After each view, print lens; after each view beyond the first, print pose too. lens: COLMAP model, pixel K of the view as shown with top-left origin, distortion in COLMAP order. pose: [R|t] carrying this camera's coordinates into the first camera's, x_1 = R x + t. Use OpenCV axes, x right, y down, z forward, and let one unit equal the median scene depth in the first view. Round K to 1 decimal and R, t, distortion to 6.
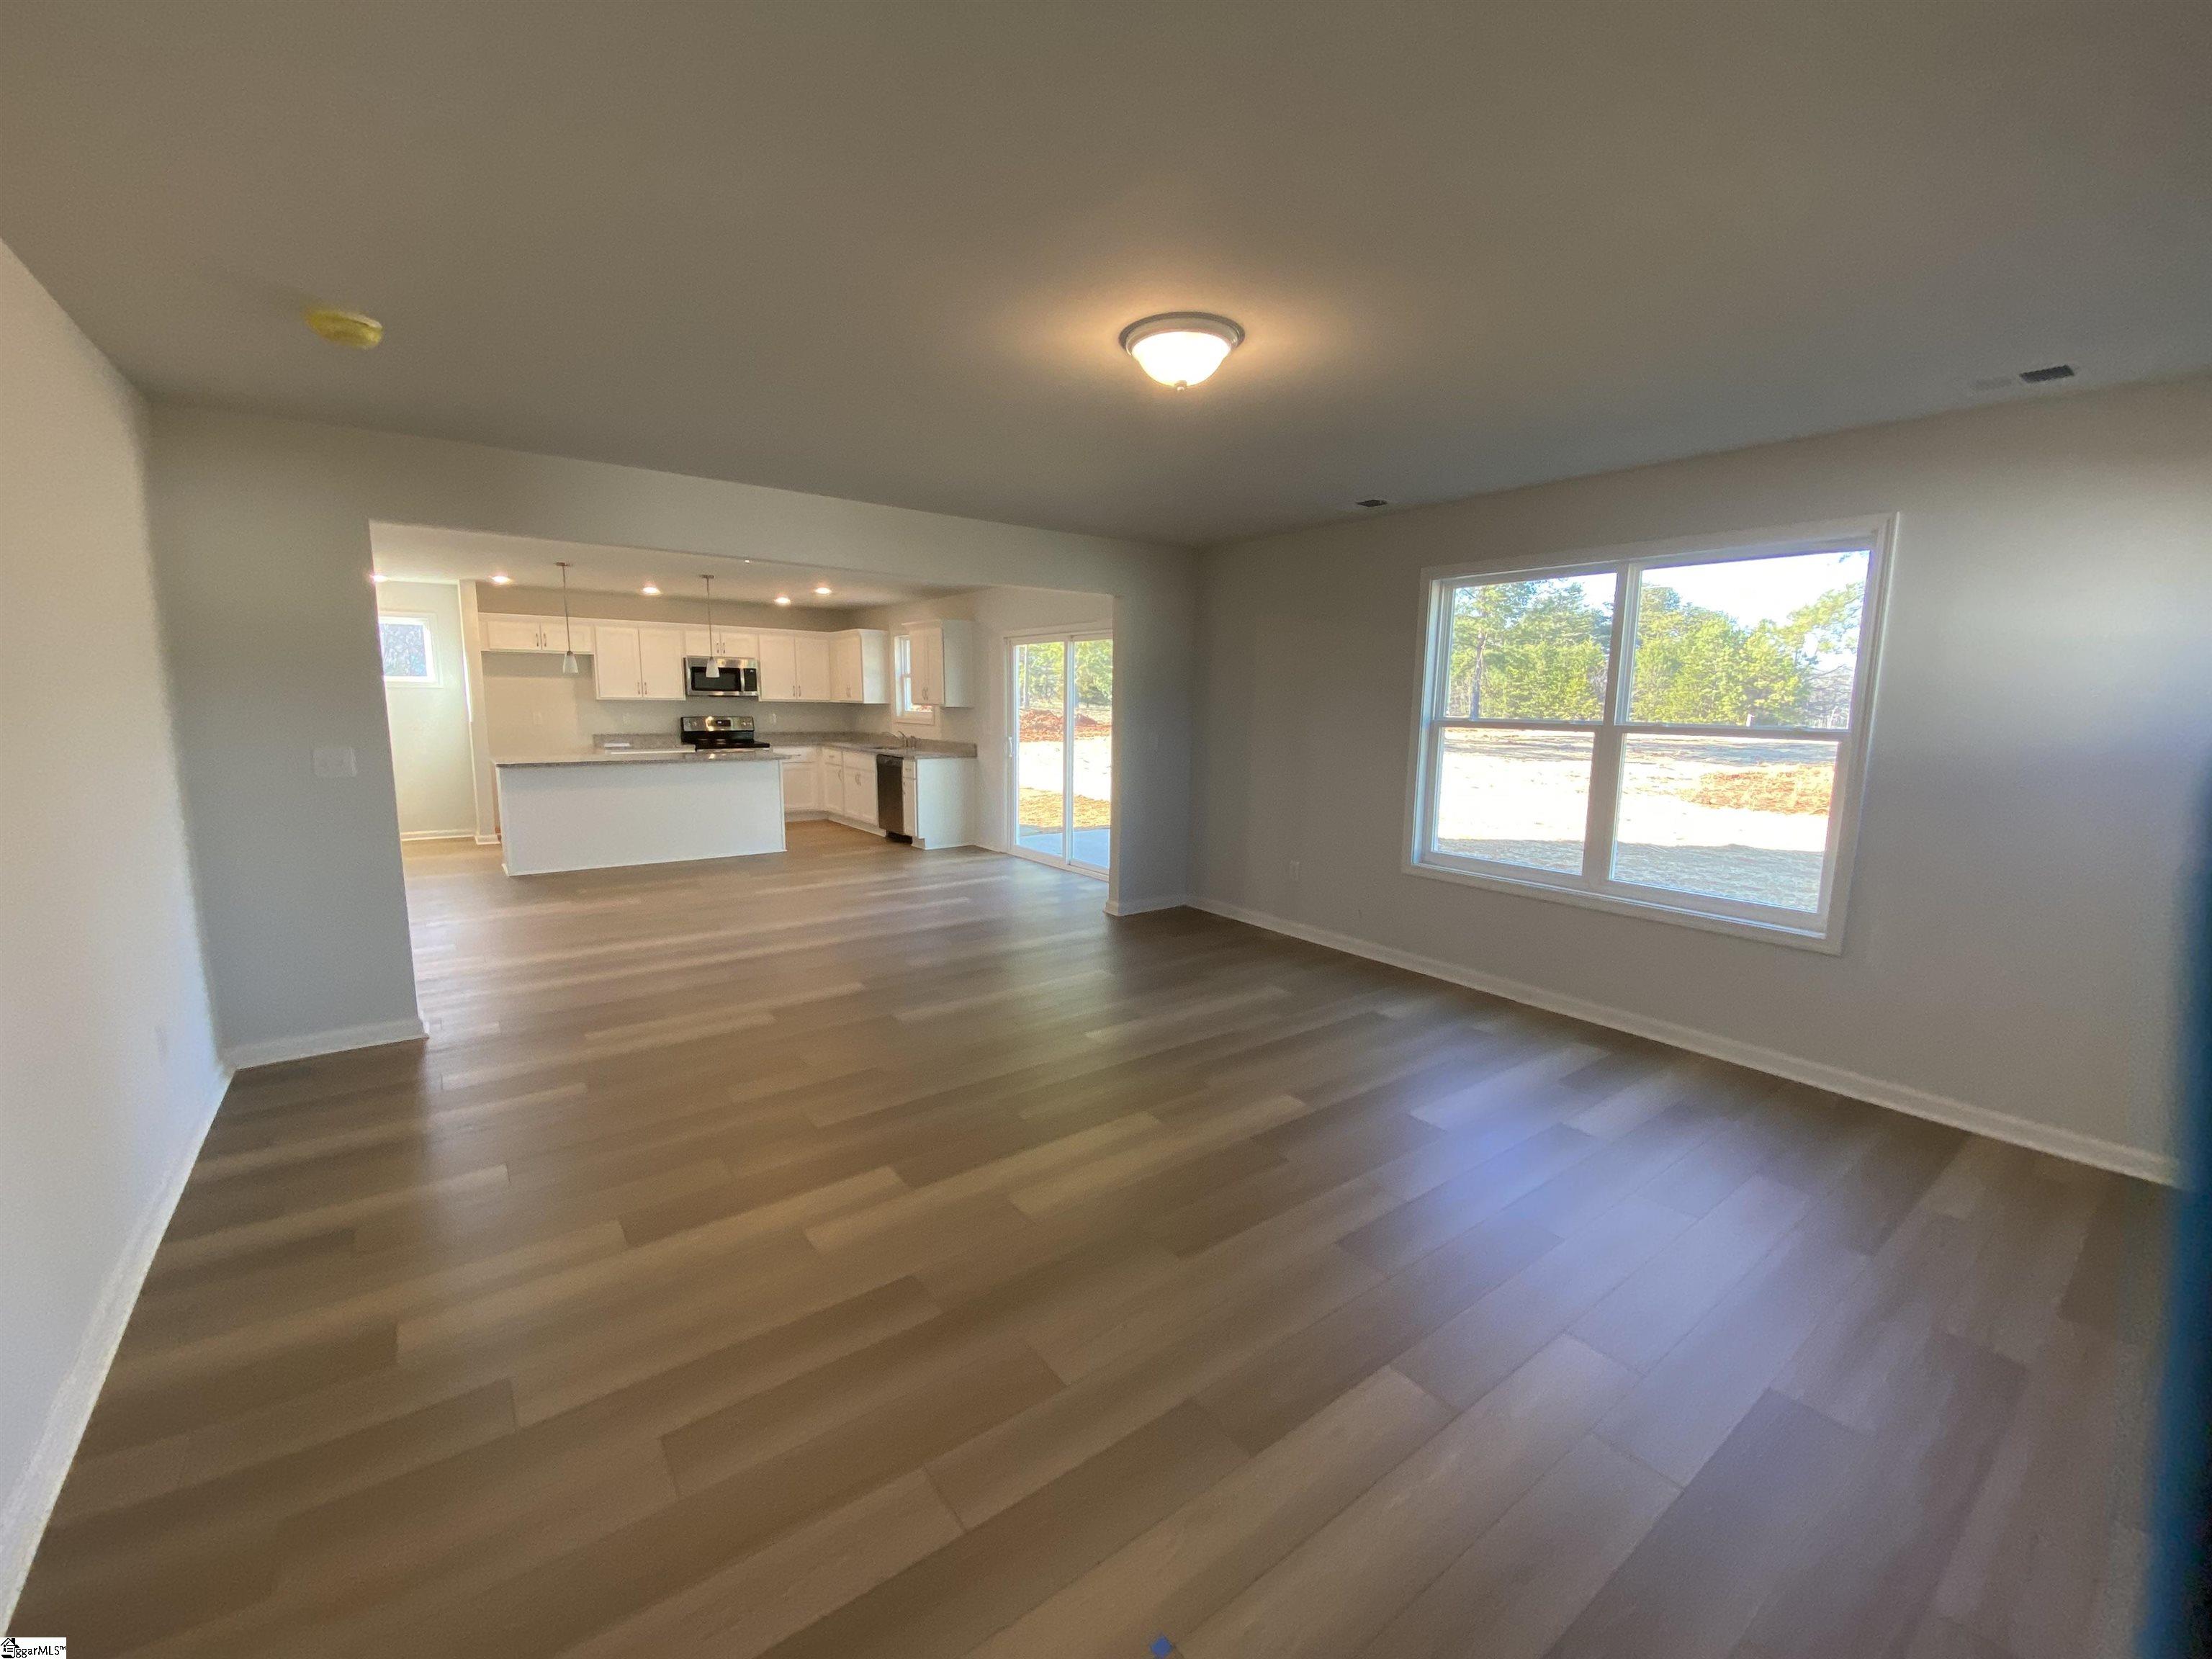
lens RADIAL K [[912.2, 0, 1119.1], [0, 912.2, 838.1], [0, 0, 1]] dist [-0.007841, -0.002605]
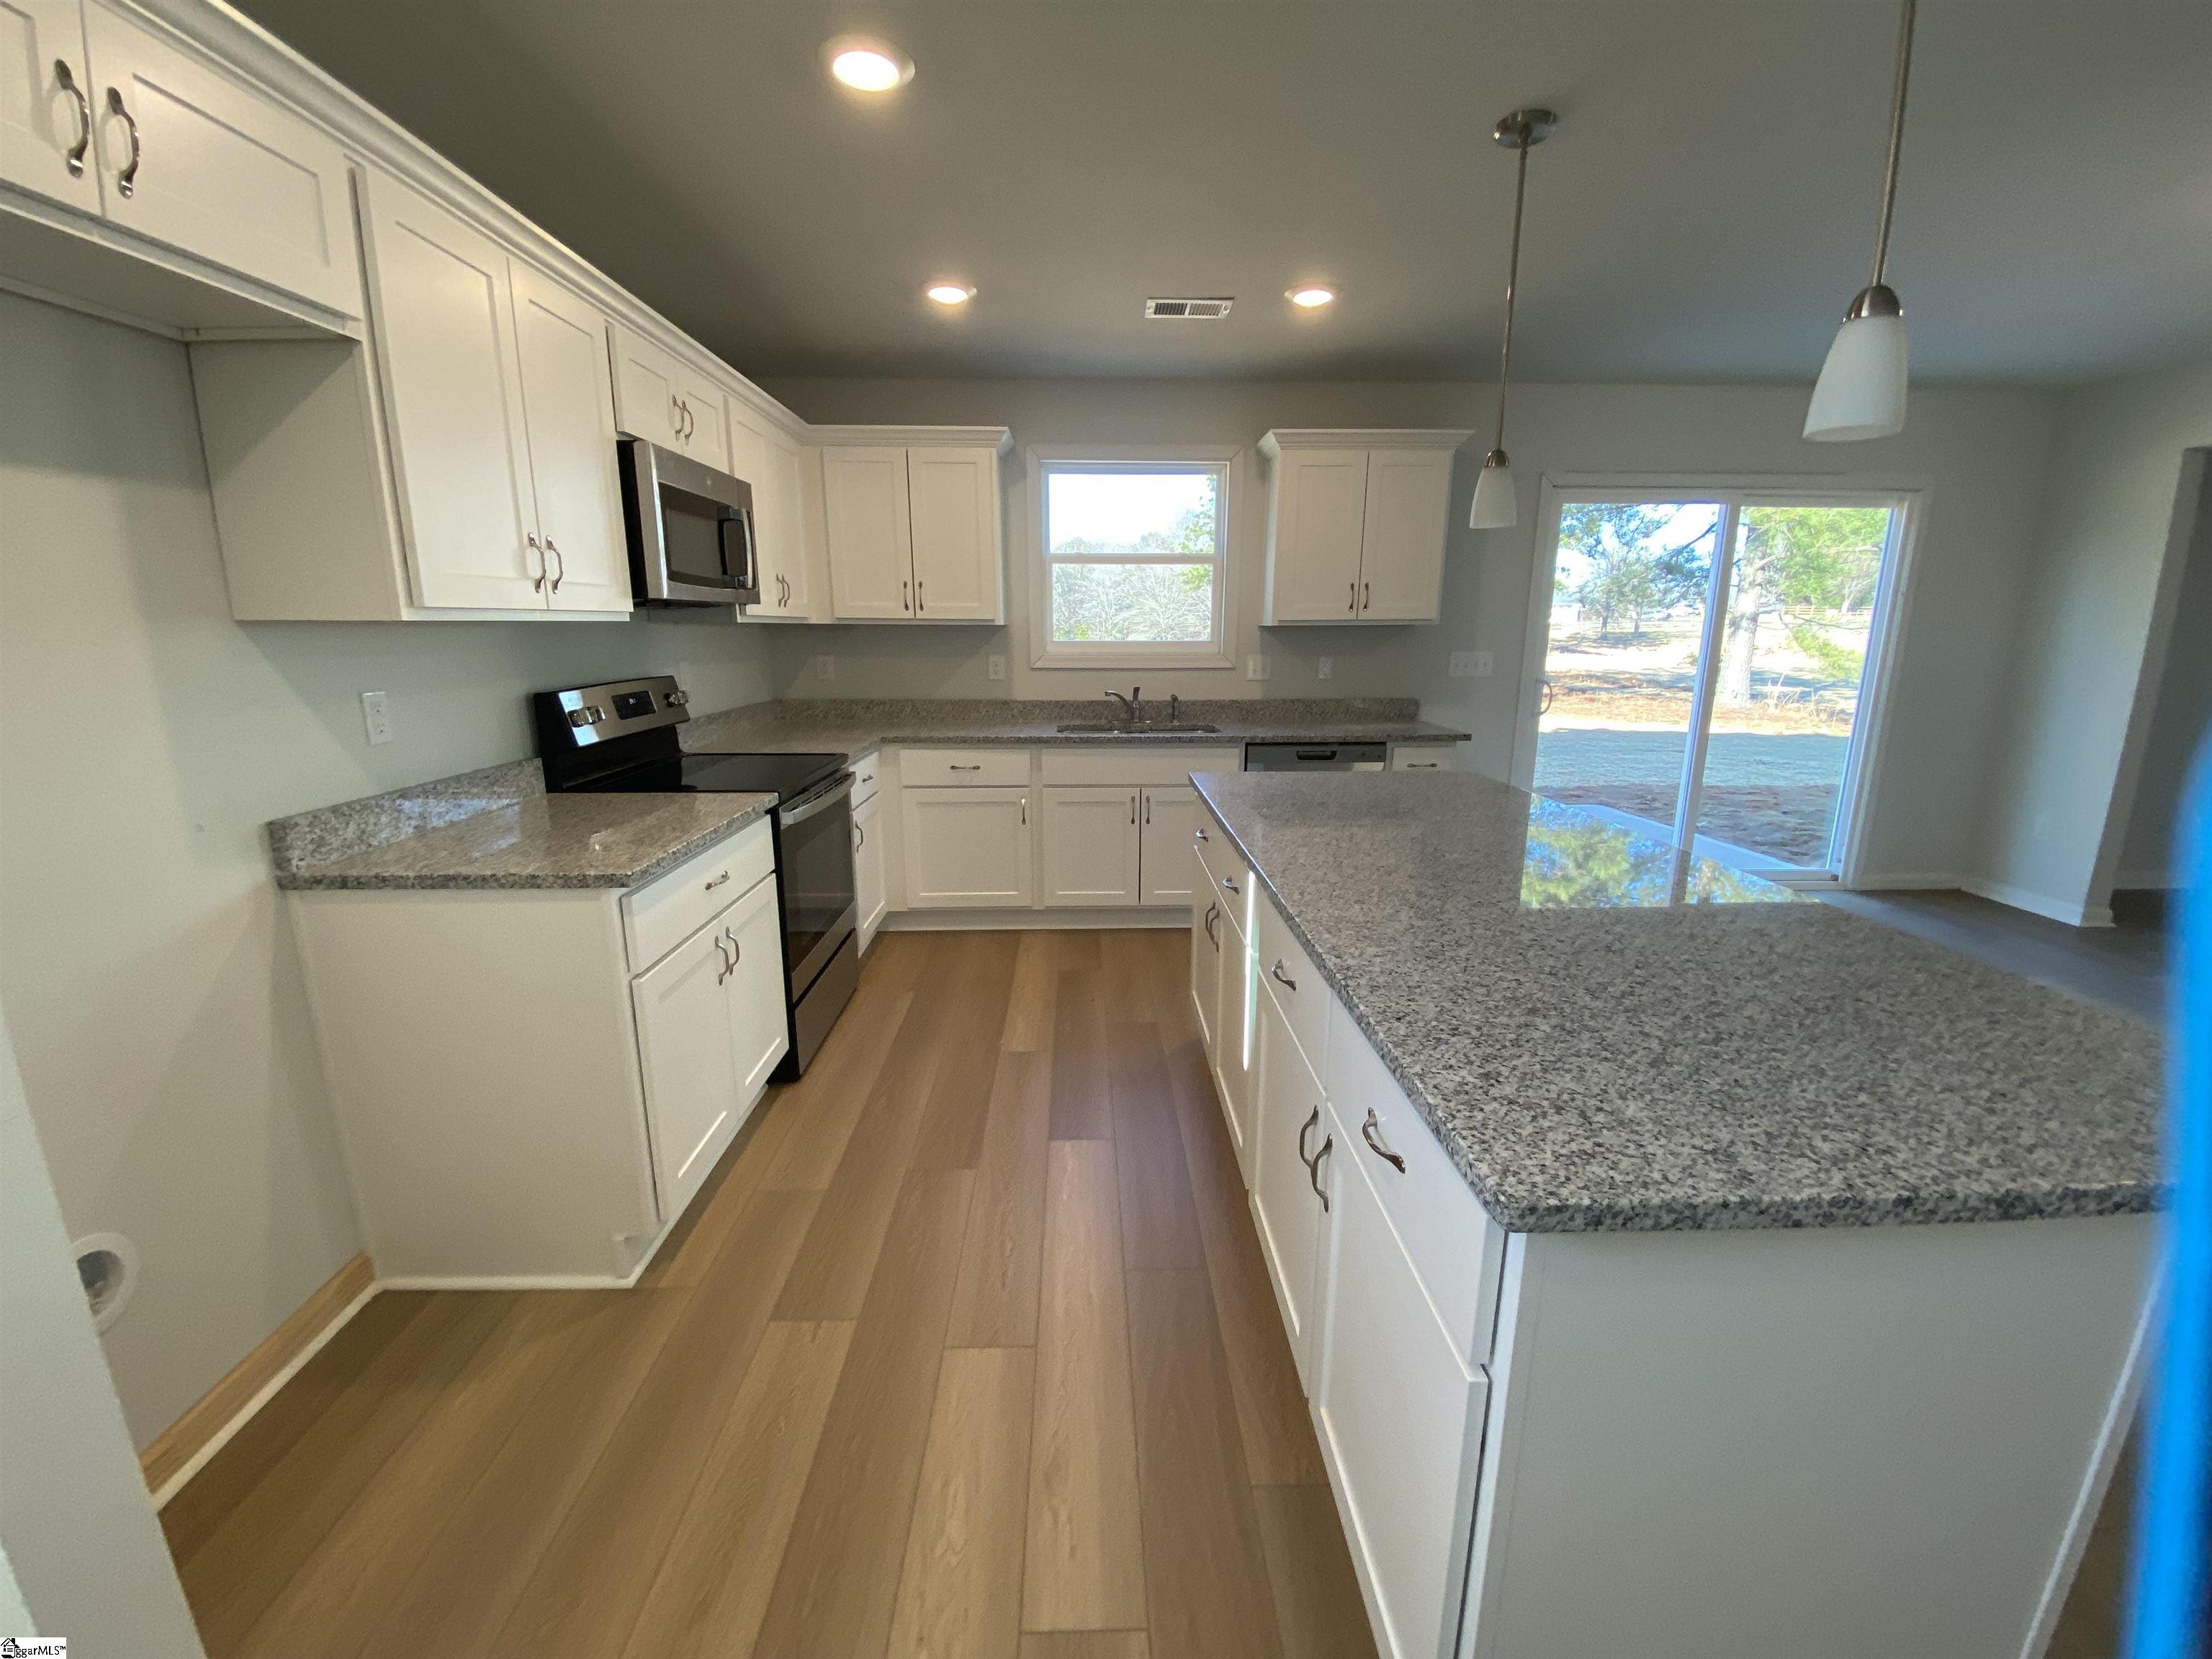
lens RADIAL K [[912.2, 0, 1101.8], [0, 912.2, 816.9], [0, 0, 1]] dist [-0.007841, -0.002605]
pose [[0.601818, -0.179636, 0.778168, -0.631003], [0.132069, 0.983345, 0.124860, -0.119240], [-0.787638, 0.027629, 0.615519, 0.787532]]
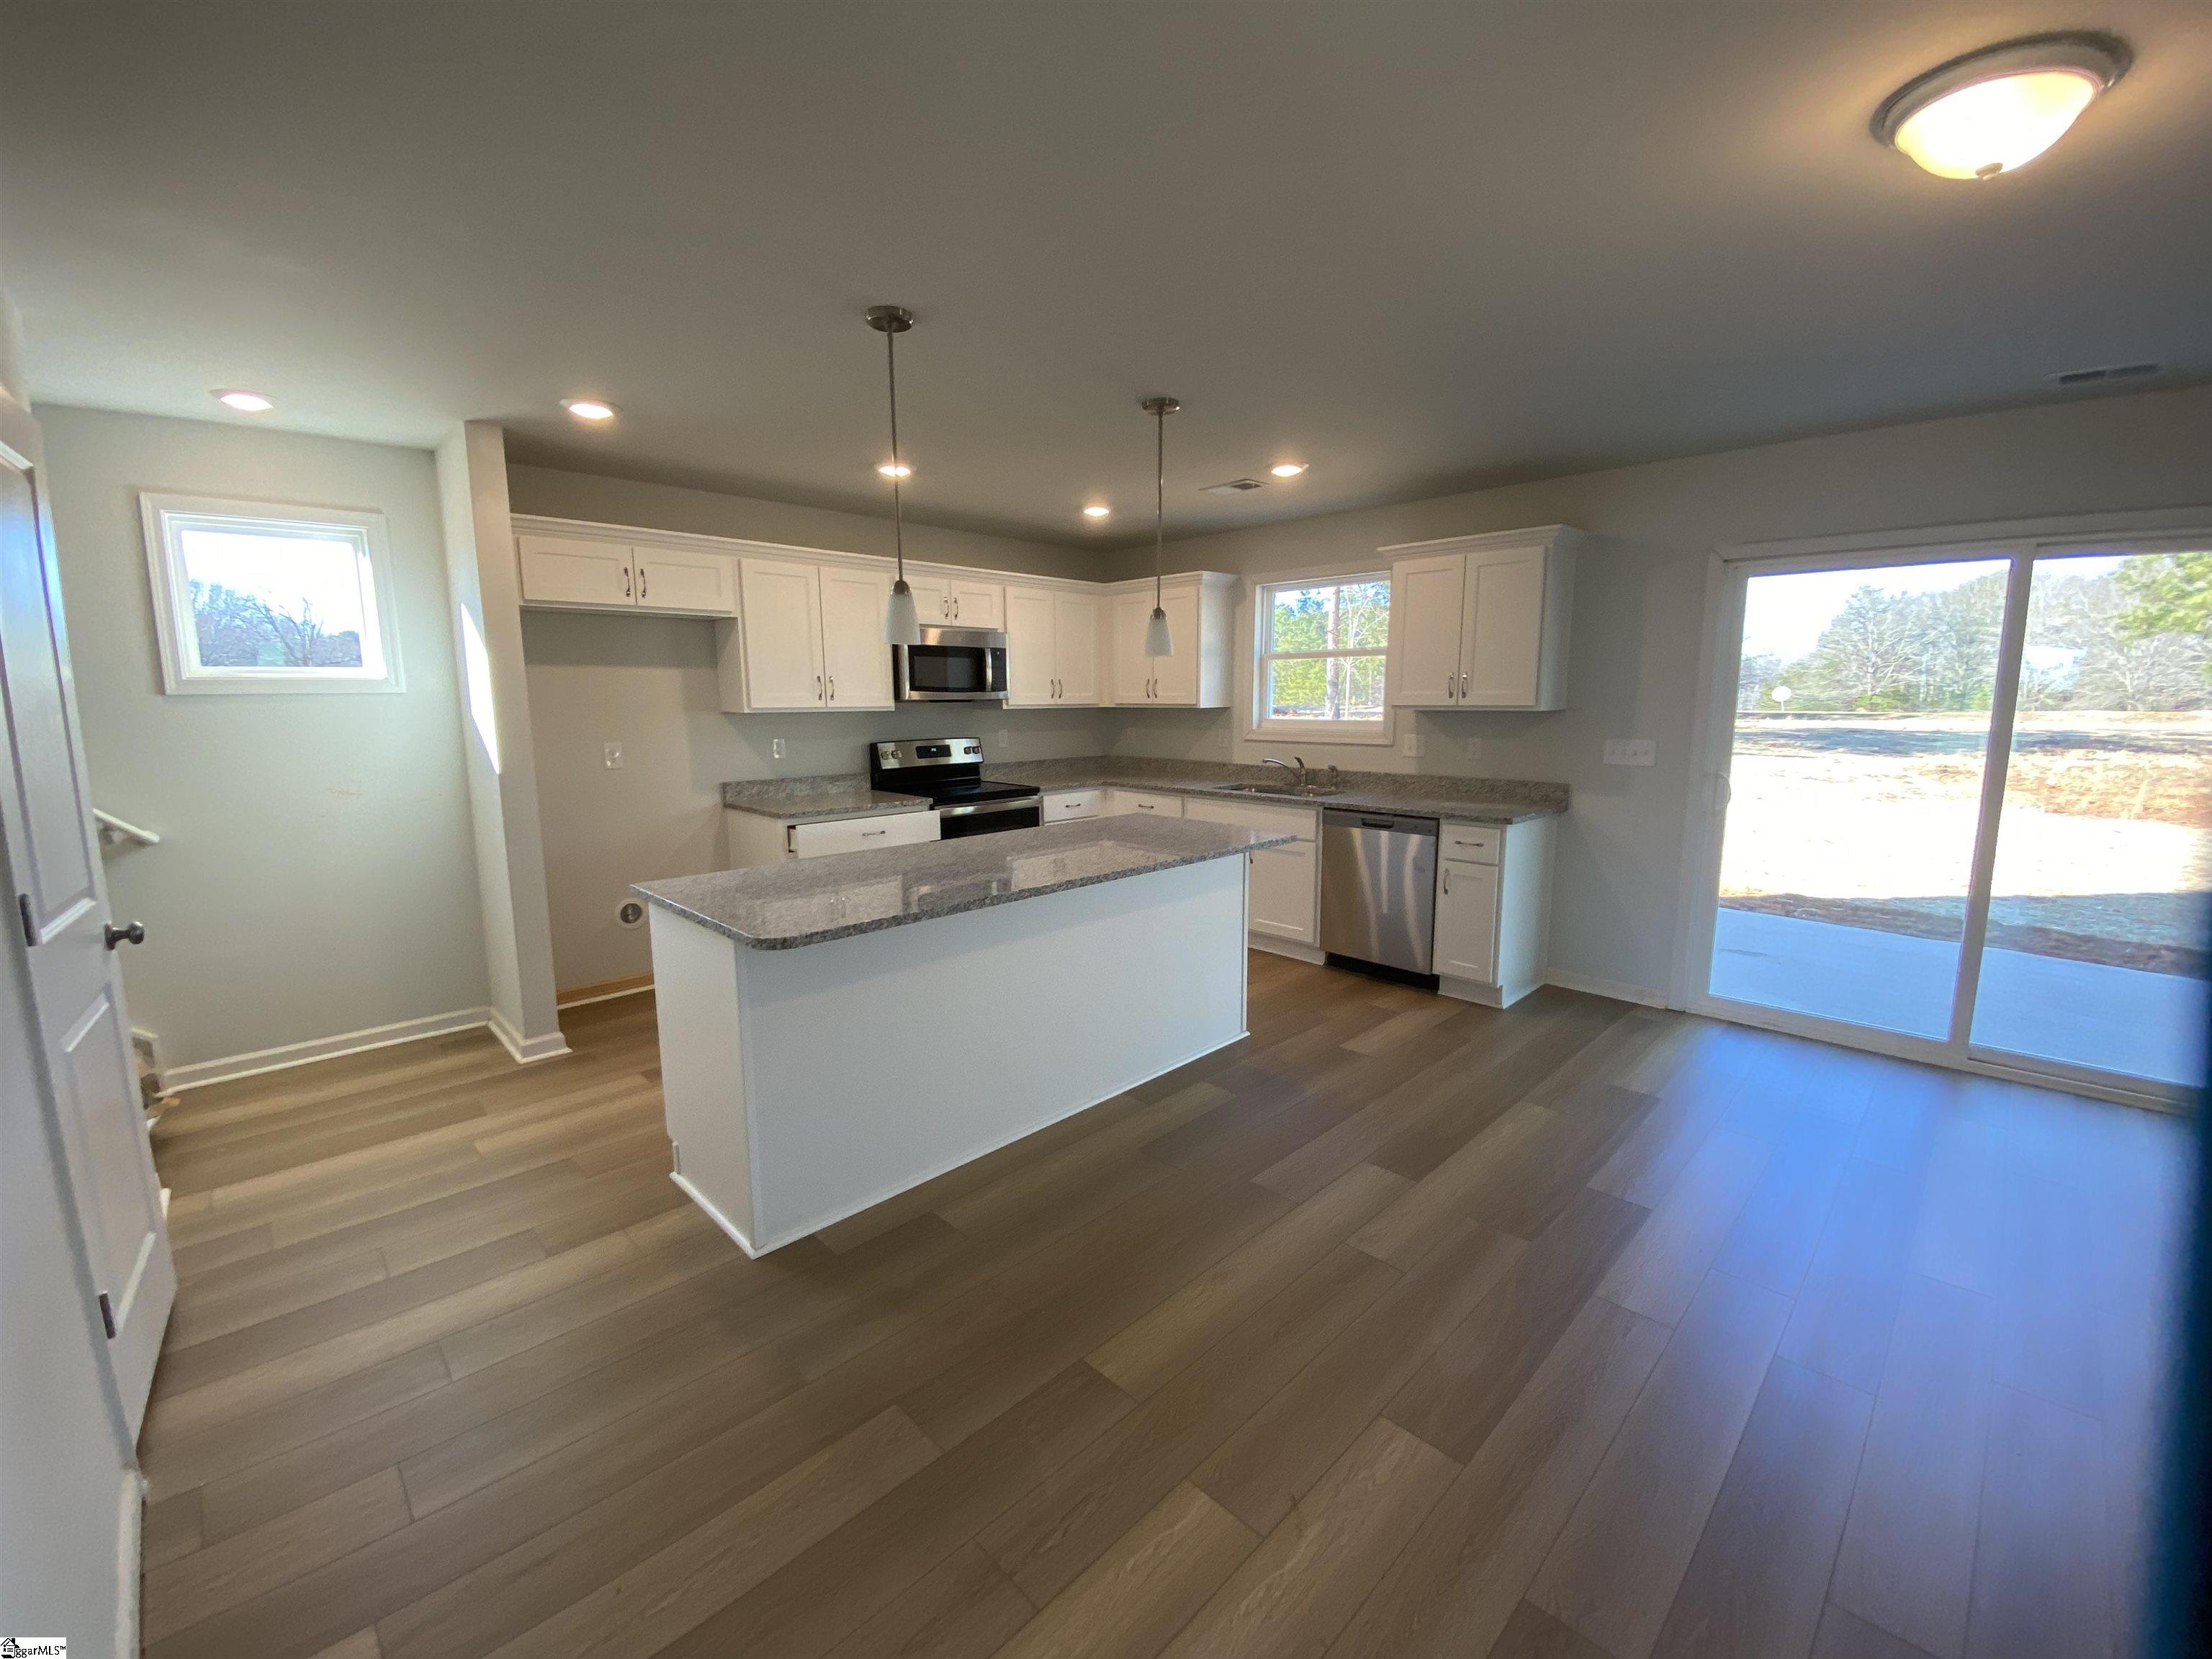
lens RADIAL K [[912.2, 0, 1109.1], [0, 912.2, 823.4], [0, 0, 1]] dist [-0.007841, -0.002605]
pose [[0.993121, -0.036392, 0.111293, -0.435986], [0.037763, 0.999234, -0.010234, -0.081852], [-0.110835, 0.014367, 0.993735, 0.501685]]
